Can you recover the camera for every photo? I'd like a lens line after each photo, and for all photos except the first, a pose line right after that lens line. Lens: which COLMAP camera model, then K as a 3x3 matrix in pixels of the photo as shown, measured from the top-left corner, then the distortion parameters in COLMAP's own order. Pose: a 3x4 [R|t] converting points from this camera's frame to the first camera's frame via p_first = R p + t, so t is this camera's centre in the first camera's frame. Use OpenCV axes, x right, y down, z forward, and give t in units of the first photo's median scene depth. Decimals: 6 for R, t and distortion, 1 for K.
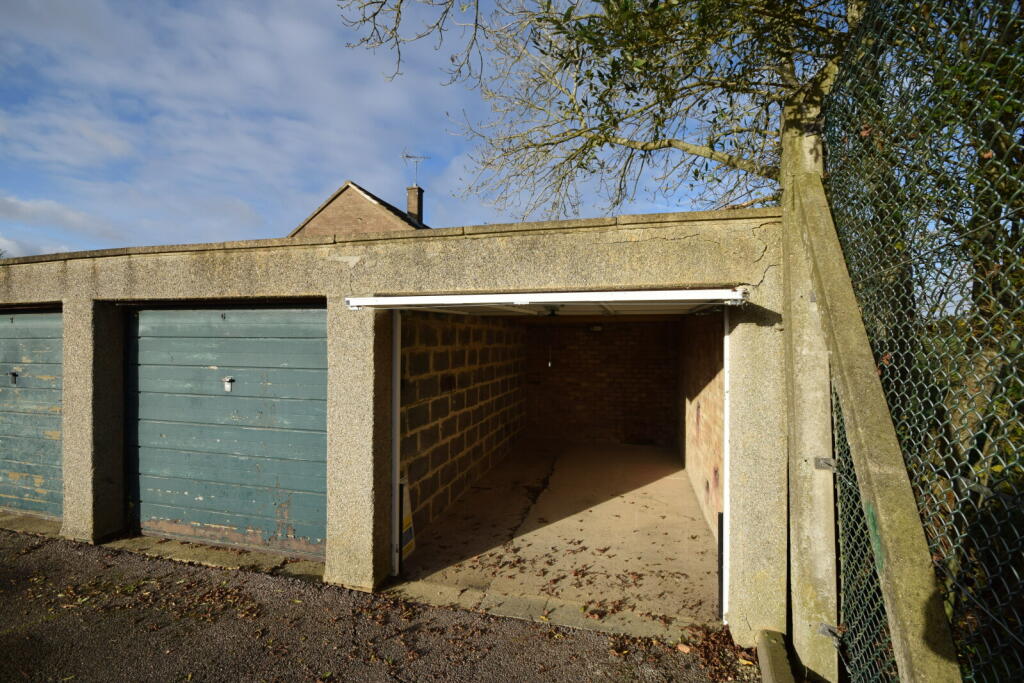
lens RADIAL K [[447.5, 0, 512.6], [0, 447.5, 345.3], [0, 0, 1]] dist [-0.003294, -0.011166]
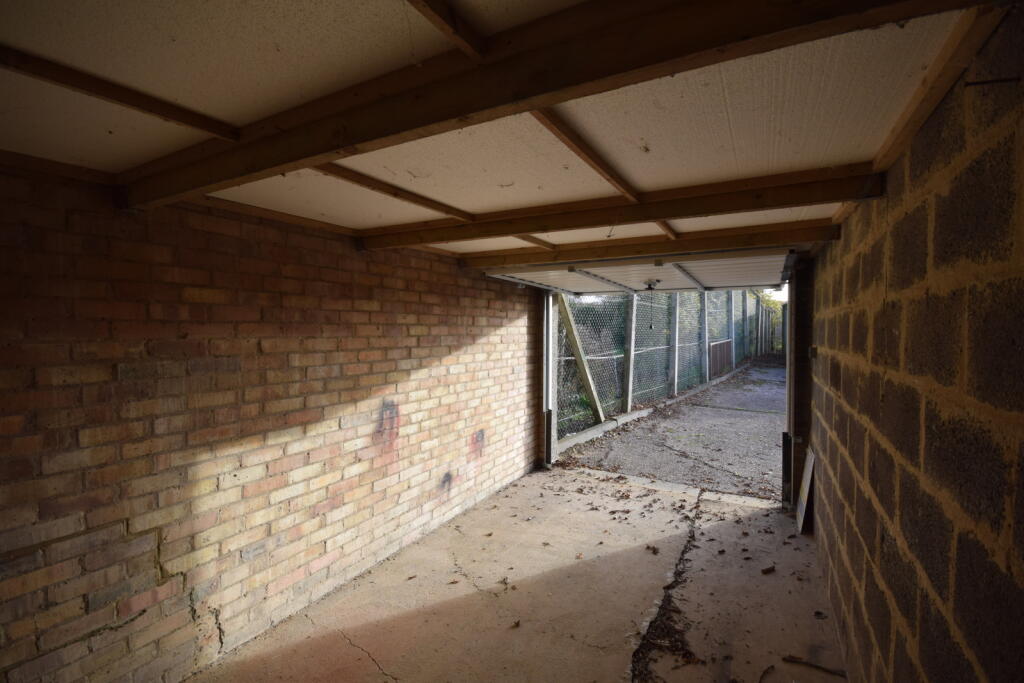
lens RADIAL K [[447.5, 0, 512.9], [0, 447.5, 341.7], [0, 0, 1]] dist [-0.003294, -0.011166]
pose [[-0.967775, -0.011576, 0.251551, 0.096924], [-0.001253, 0.999152, 0.041160, 0.019761], [-0.251814, 0.039519, -0.966968, 1.542342]]
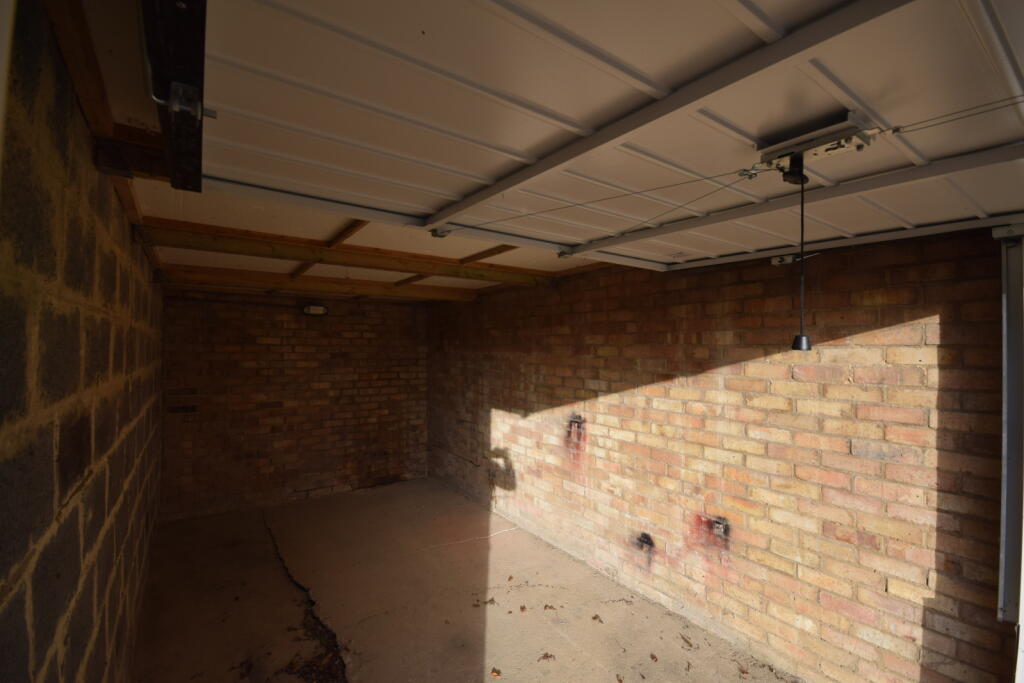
lens RADIAL K [[447.5, 0, 518.7], [0, 447.5, 344.5], [0, 0, 1]] dist [-0.003294, -0.011166]
pose [[0.637665, 0.010117, 0.770247, -0.163670], [0.002363, 0.999883, -0.015089, 0.030104], [-0.770310, 0.011442, 0.637567, 0.630460]]
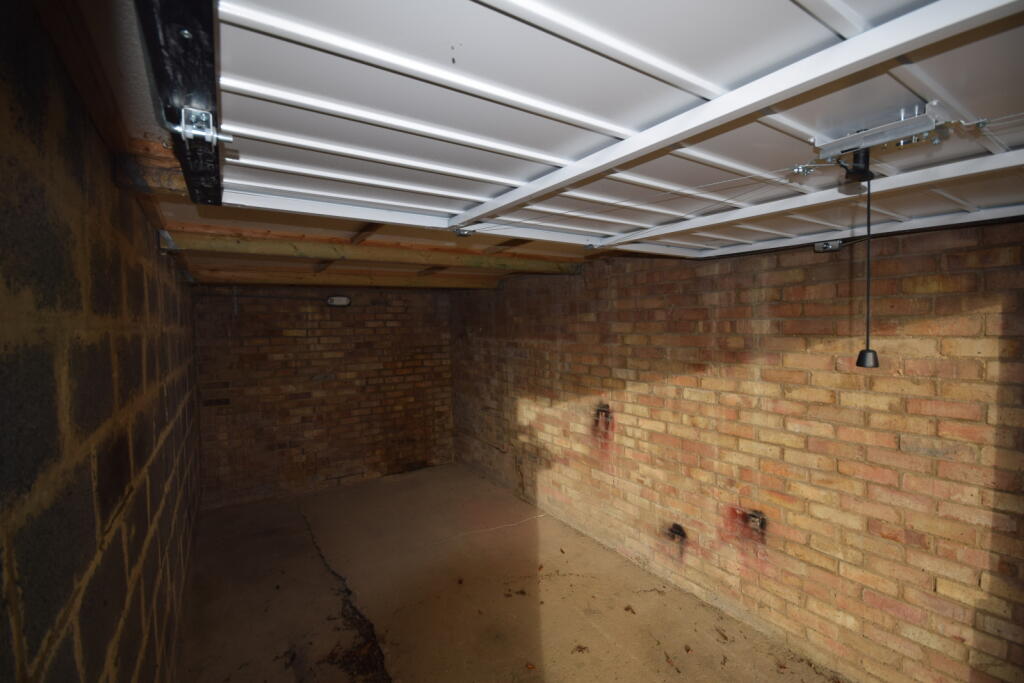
lens RADIAL K [[447.5, 0, 517.5], [0, 447.5, 344.5], [0, 0, 1]] dist [-0.003294, -0.011166]
pose [[0.673492, -0.043794, 0.737896, -0.159594], [0.027188, 0.999036, 0.034478, 0.011866], [-0.738694, -0.003159, 0.674033, 0.642161]]
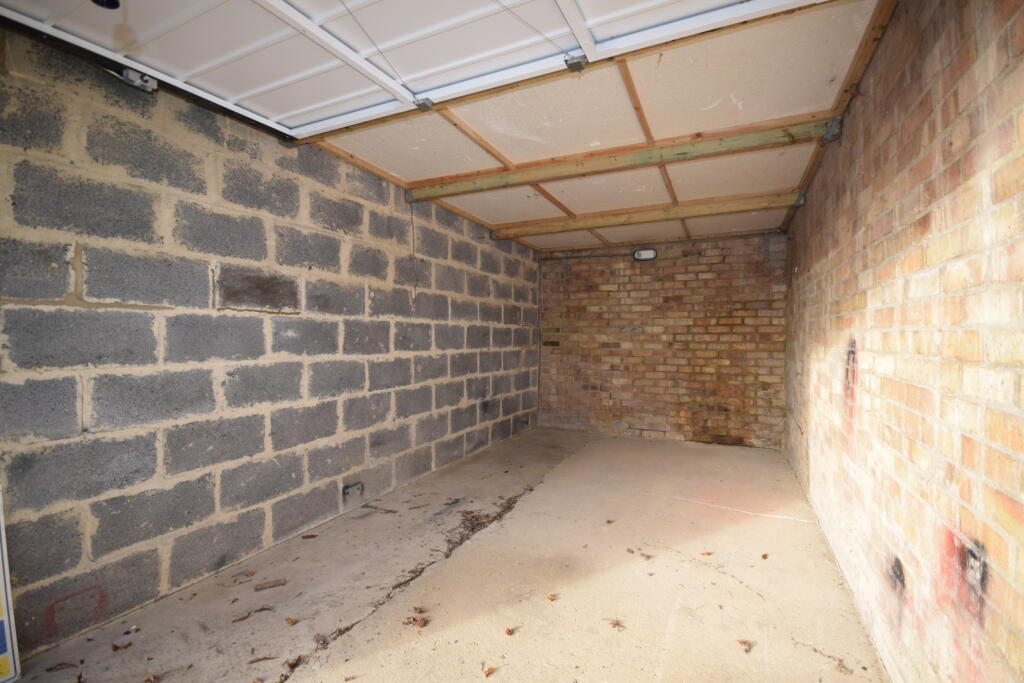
lens RADIAL K [[447.5, 0, 508.0], [0, 447.5, 341.9], [0, 0, 1]] dist [-0.003294, -0.011166]
pose [[0.980026, 0.005288, -0.198799, 0.196305], [-0.004098, 0.999971, 0.006400, 0.127183], [0.198827, -0.005458, 0.980019, 0.554332]]
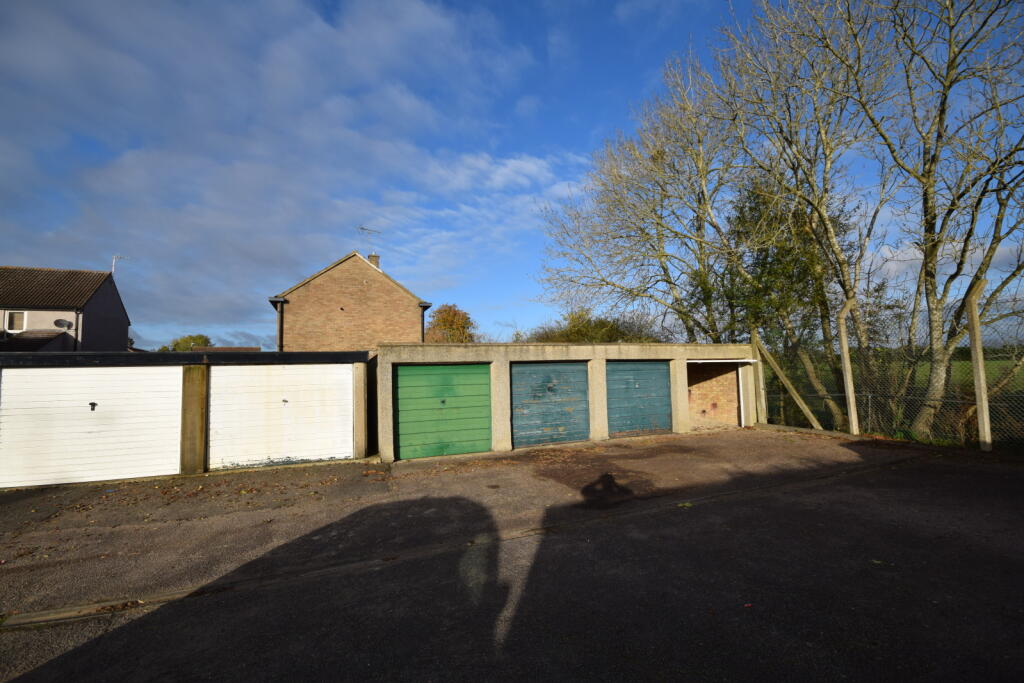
lens RADIAL K [[447.5, 0, 513.7], [0, 447.5, 343.1], [0, 0, 1]] dist [-0.003294, -0.011166]
pose [[0.802376, 0.020195, 0.596477, -2.480827], [0.031436, 0.996610, -0.076030, 0.001543], [-0.595990, 0.079756, 0.799021, -0.824389]]
